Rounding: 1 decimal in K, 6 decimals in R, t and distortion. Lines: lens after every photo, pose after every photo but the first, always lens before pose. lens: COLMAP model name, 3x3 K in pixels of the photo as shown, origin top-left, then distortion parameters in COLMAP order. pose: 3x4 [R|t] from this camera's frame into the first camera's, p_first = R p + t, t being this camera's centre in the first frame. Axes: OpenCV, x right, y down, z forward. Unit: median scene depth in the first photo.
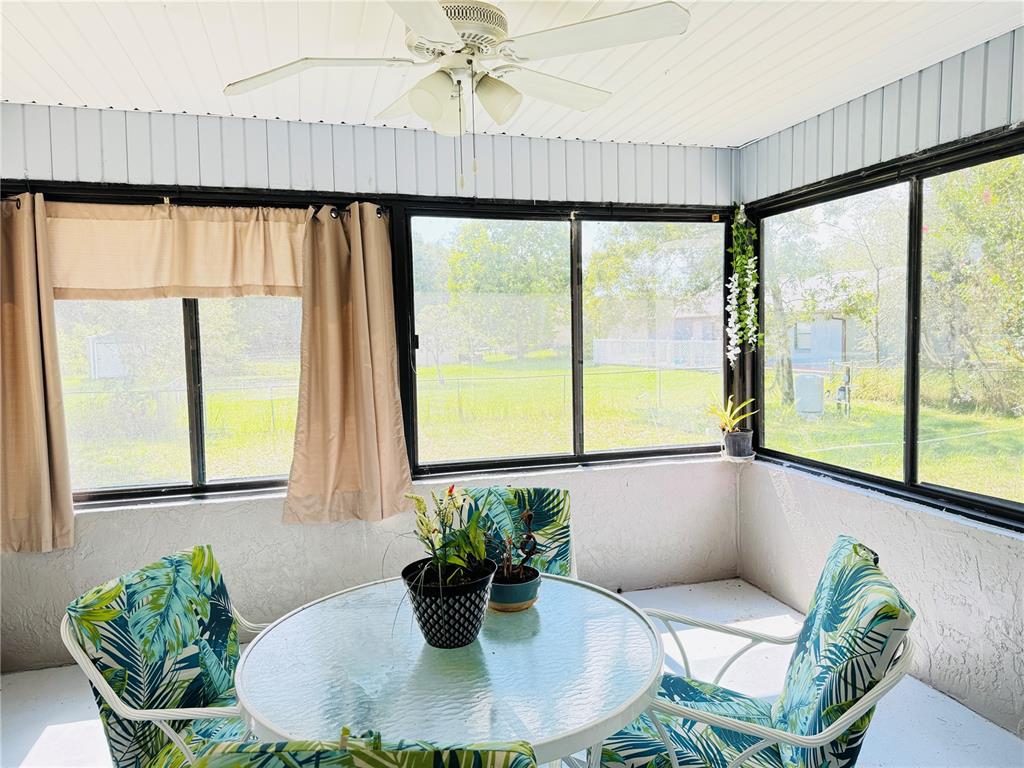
lens RADIAL K [[711.4, 0, 513.8], [0, 711.4, 386.9], [0, 0, 1]] dist [0.058904, -0.075992]
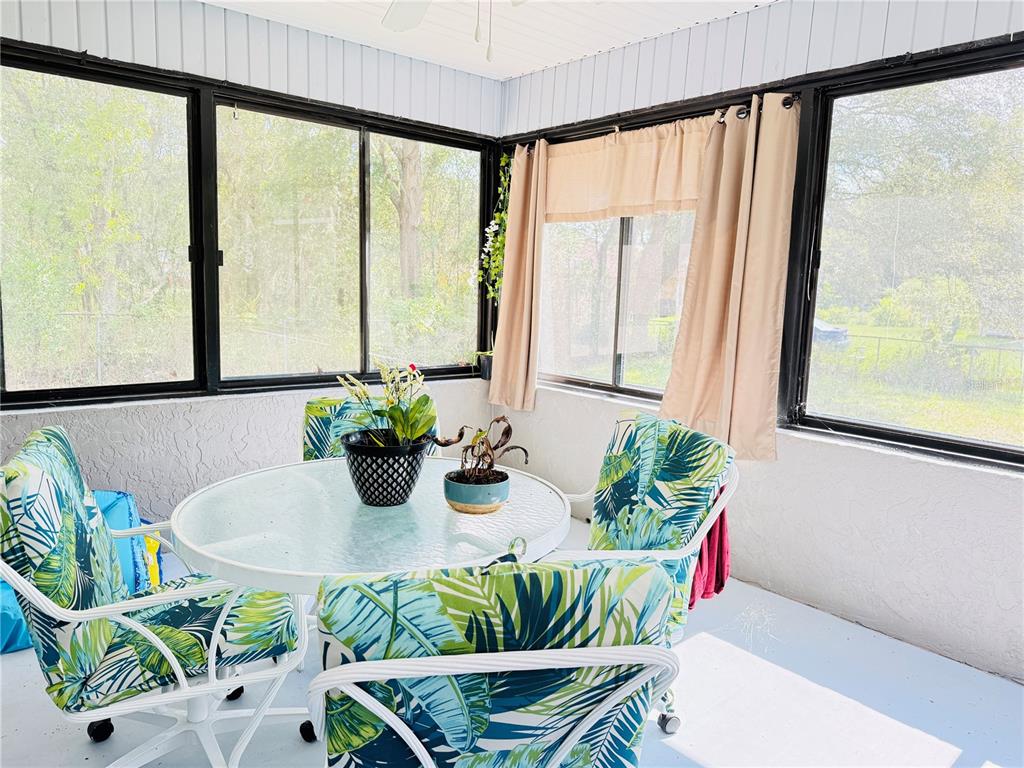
lens RADIAL K [[711.4, 0, 513.5], [0, 711.4, 382.5], [0, 0, 1]] dist [0.058904, -0.075992]
pose [[0.414148, 0.159654, -0.896098, 0.519752], [-0.110738, 0.986021, 0.124496, 0.010252], [0.903448, 0.047672, 0.426038, 0.394896]]
